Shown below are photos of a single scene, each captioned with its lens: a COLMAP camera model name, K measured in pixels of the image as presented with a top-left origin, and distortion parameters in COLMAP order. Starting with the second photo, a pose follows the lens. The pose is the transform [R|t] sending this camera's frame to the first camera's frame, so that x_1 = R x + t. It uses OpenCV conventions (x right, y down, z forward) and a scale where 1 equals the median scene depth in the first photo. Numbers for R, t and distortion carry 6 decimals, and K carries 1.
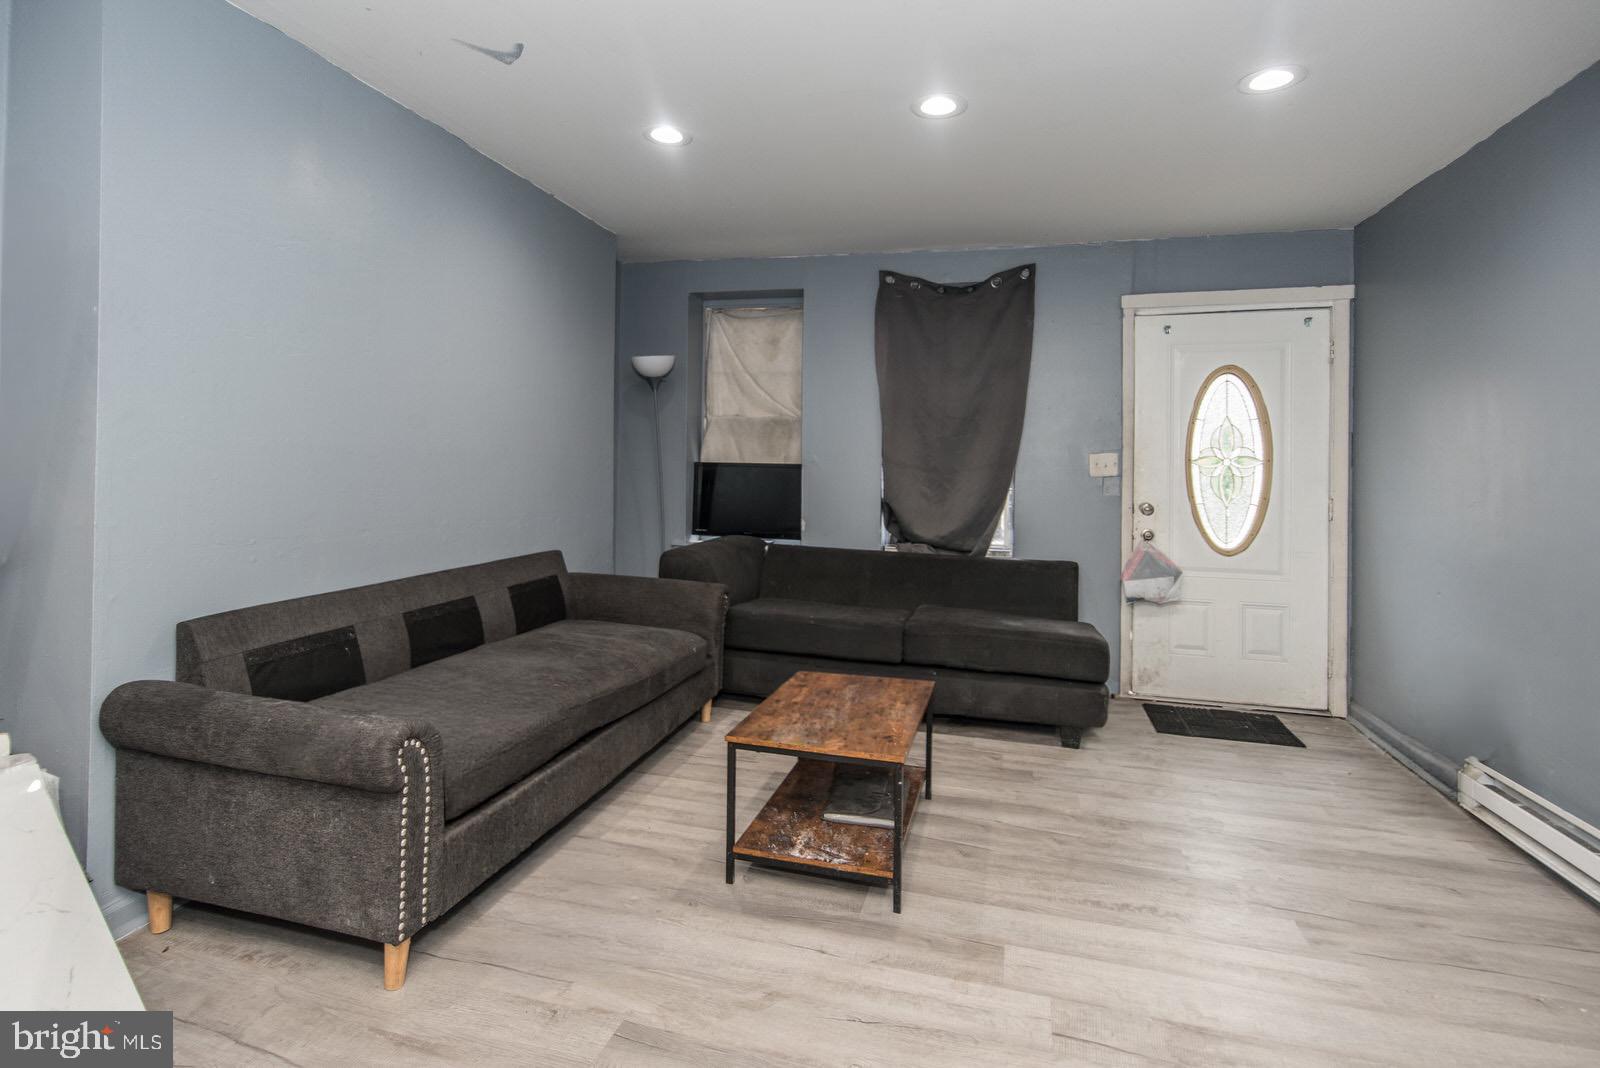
lens RADIAL K [[811.8, 0, 780.6], [0, 811.8, 455.2], [0, 0, 1]] dist [0.003039, 0.000423]
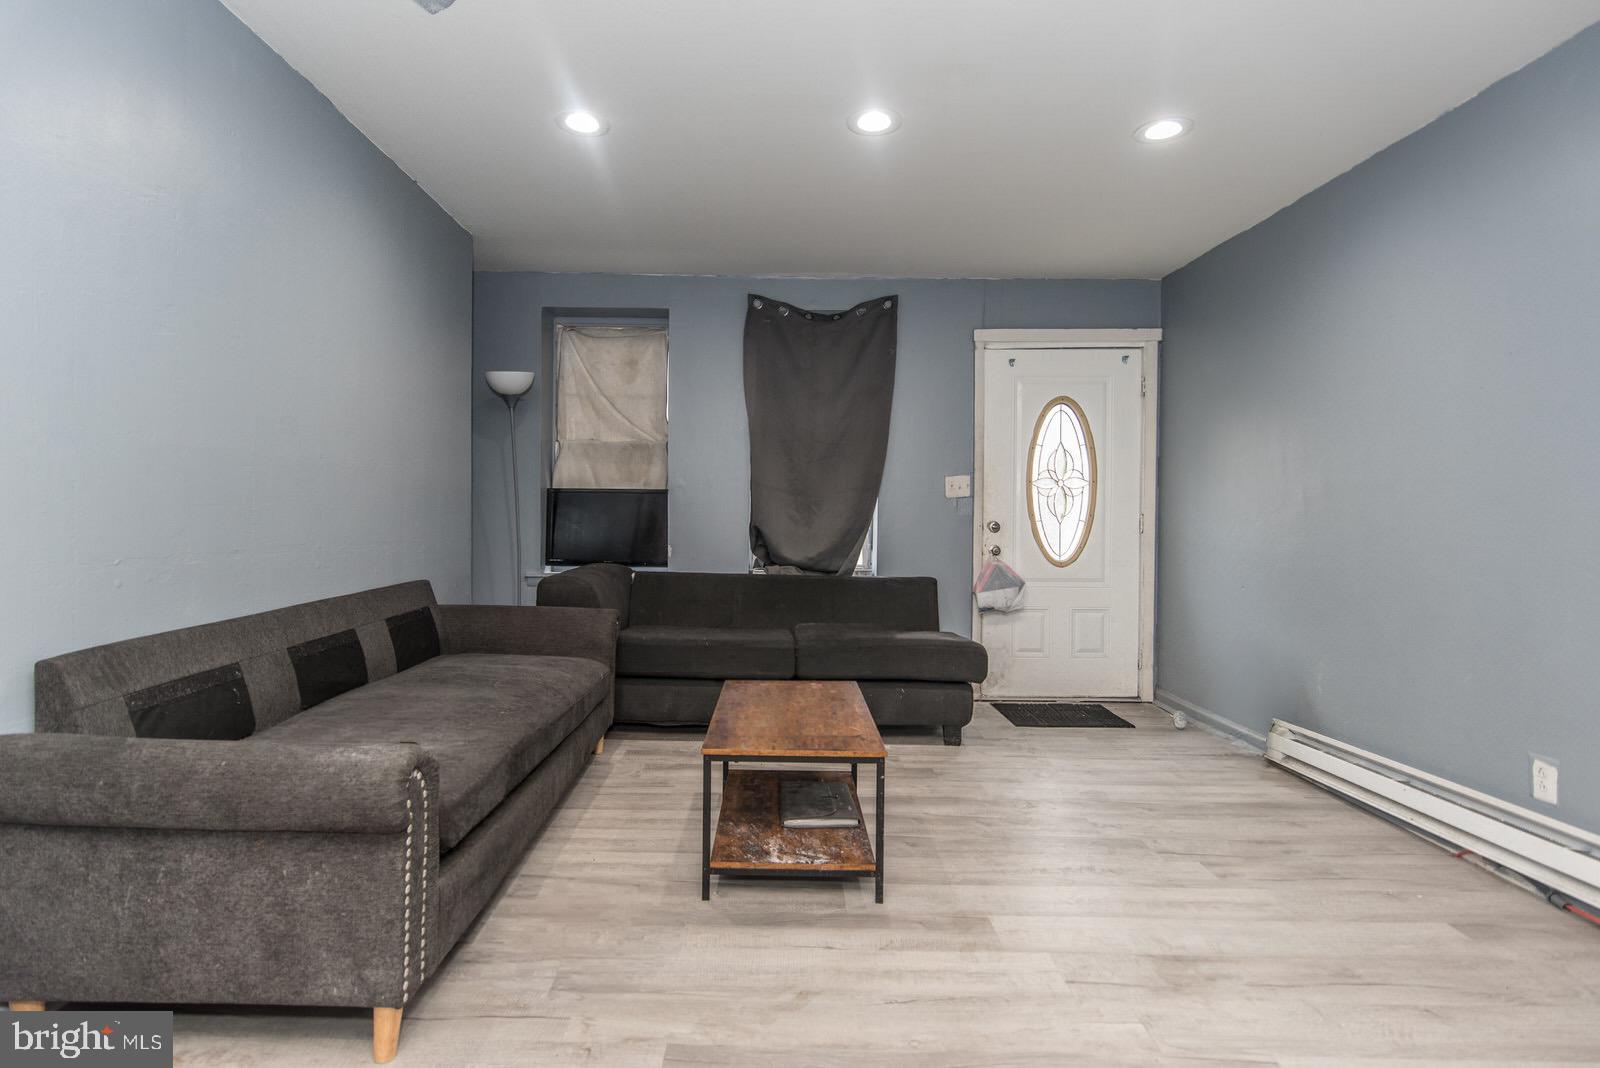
lens RADIAL K [[809.3, 0, 768.6], [0, 809.3, 516.7], [0, 0, 1]] dist [0.001872, 0.000207]
pose [[0.964288, -0.012089, 0.264578, -0.133179], [0.006323, 0.999724, 0.022632, 0.026901], [-0.264779, -0.020151, 0.964099, 0.032386]]
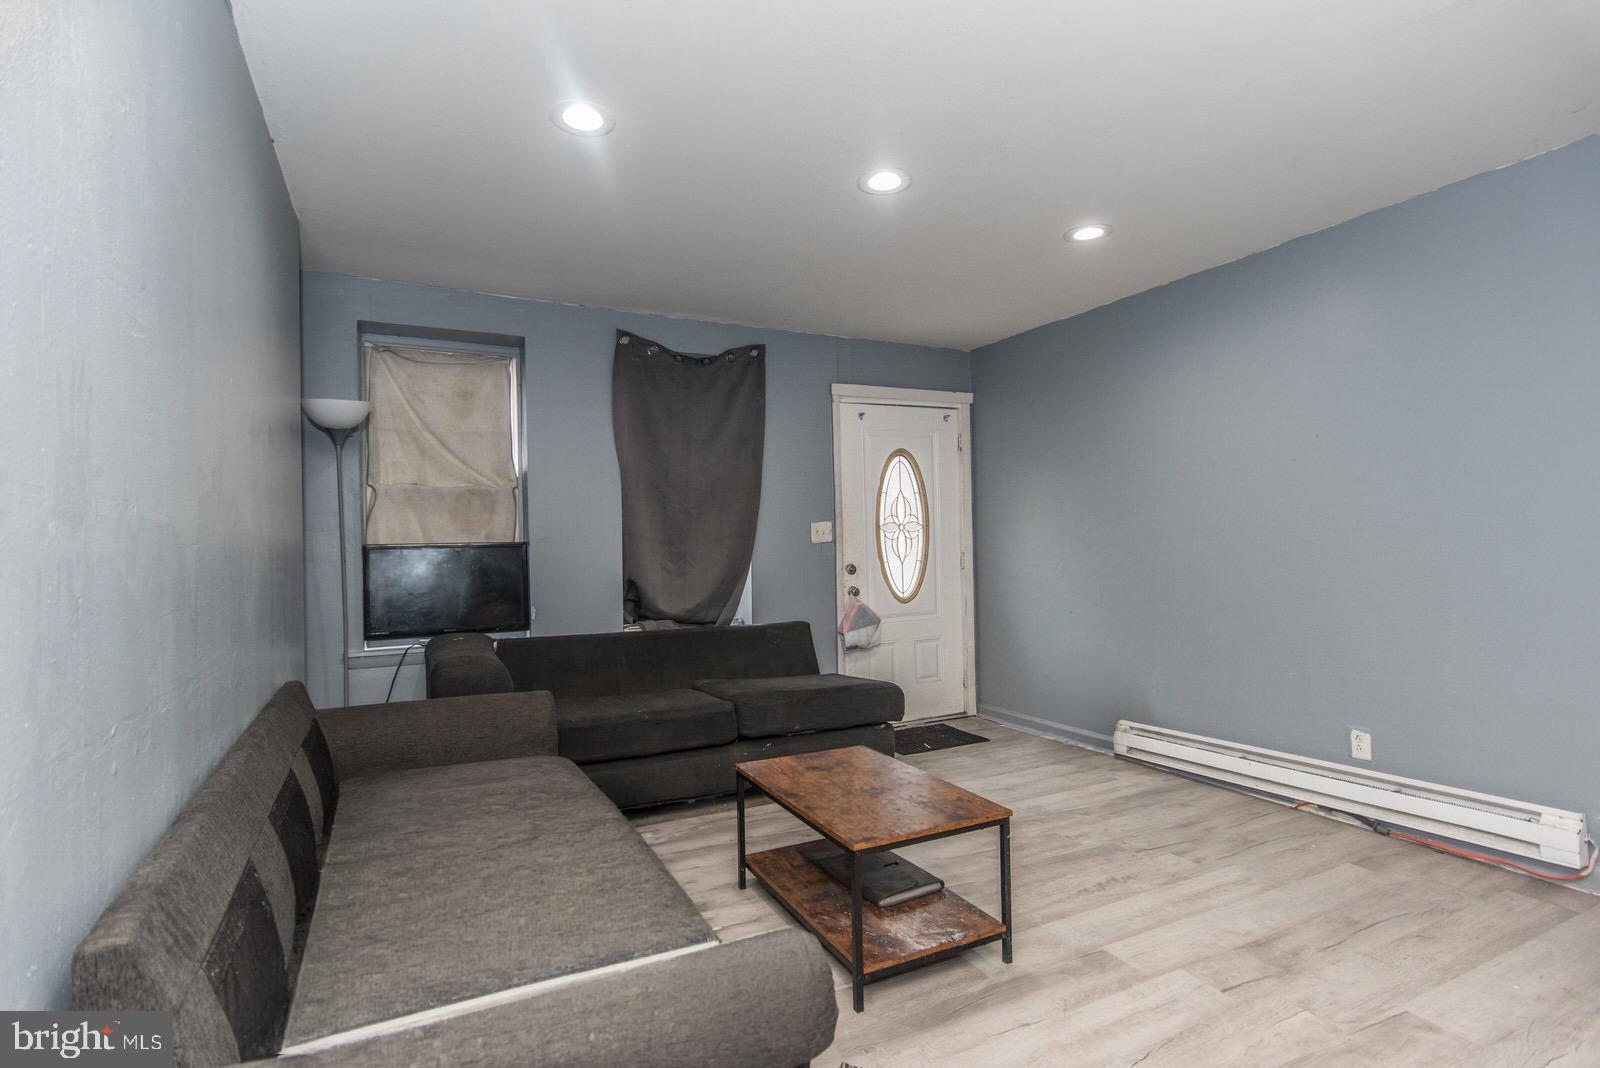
lens RADIAL K [[781.9, 0, 800.0], [0, 781.9, 534.0], [0, 0, 1]] dist [0.003096, -0.000092]
pose [[0.737516, -0.028031, 0.674748, -0.368276], [0.026031, 0.999576, 0.013073, -0.000686], [-0.674828, 0.007922, 0.737933, 0.229291]]
